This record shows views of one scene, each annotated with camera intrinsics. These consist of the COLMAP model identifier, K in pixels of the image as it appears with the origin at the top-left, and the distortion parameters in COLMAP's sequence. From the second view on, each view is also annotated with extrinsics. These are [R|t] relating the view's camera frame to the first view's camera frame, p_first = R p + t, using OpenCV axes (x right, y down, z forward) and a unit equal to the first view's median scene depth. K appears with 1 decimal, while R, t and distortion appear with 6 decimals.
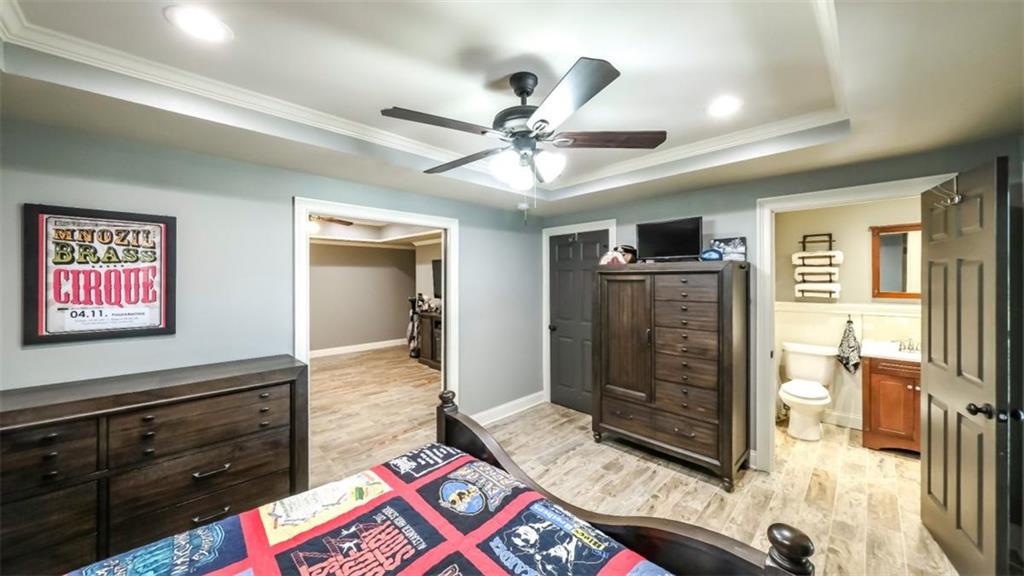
lens RADIAL K [[353.2, 0, 512.2], [0, 353.2, 279.4], [0, 0, 1]] dist [-0.002372, -0.000150]
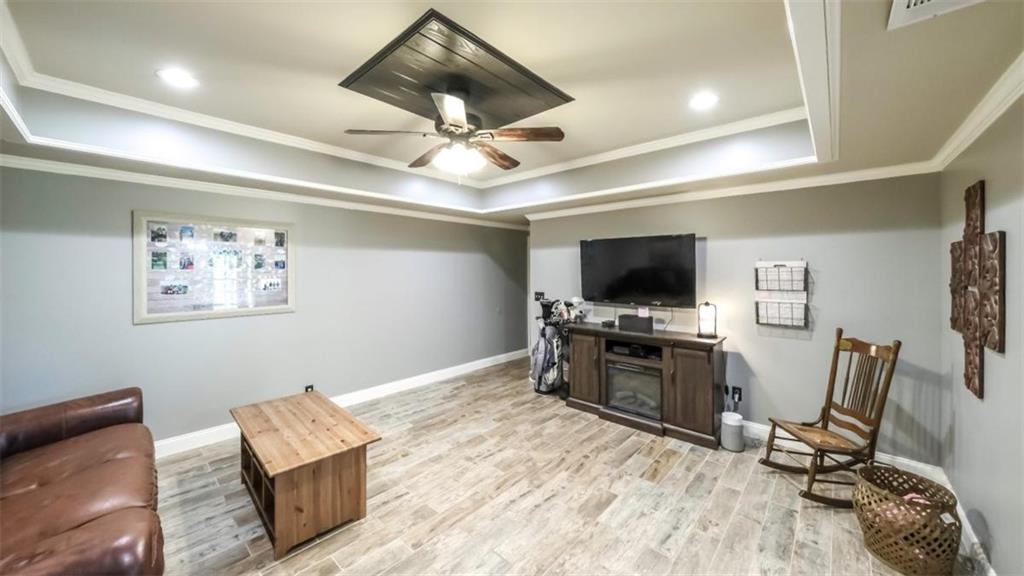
lens RADIAL K [[360.5, 0, 503.2], [0, 360.5, 273.0], [0, 0, 1]] dist [0.000758, -0.000070]
pose [[0.999472, -0.001800, 0.032448, -0.385645], [0.001663, 0.999990, 0.004234, 0.000158], [-0.032455, -0.004178, 0.999464, 0.365183]]
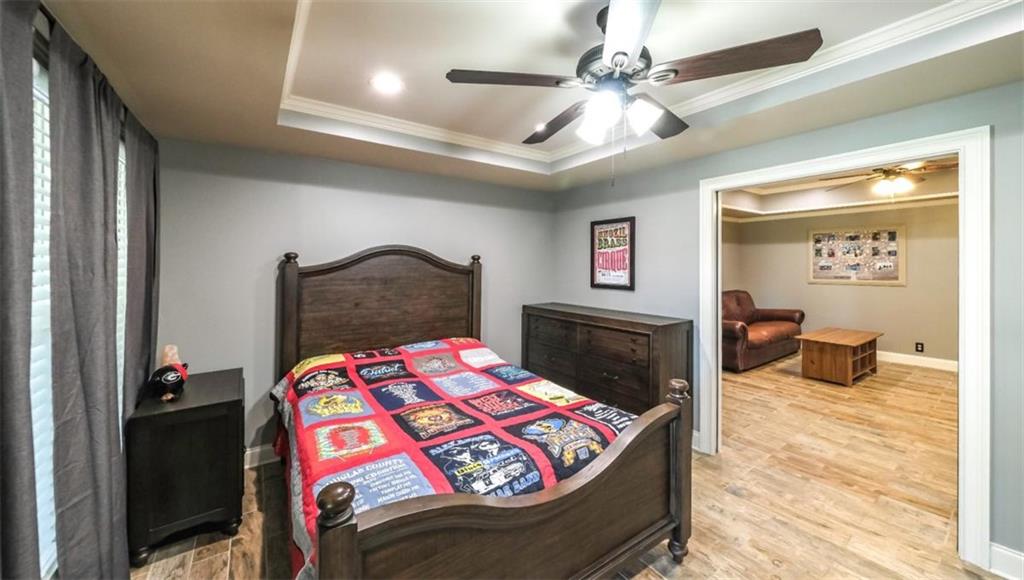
lens RADIAL K [[376.8, 0, 516.5], [0, 376.8, 263.5], [0, 0, 1]] dist [-0.000959, -0.000101]
pose [[-0.158459, 0.002632, -0.987362, 0.243902], [0.001419, 0.999996, 0.002438, 0.008638], [0.987364, -0.001015, -0.158462, 0.231799]]
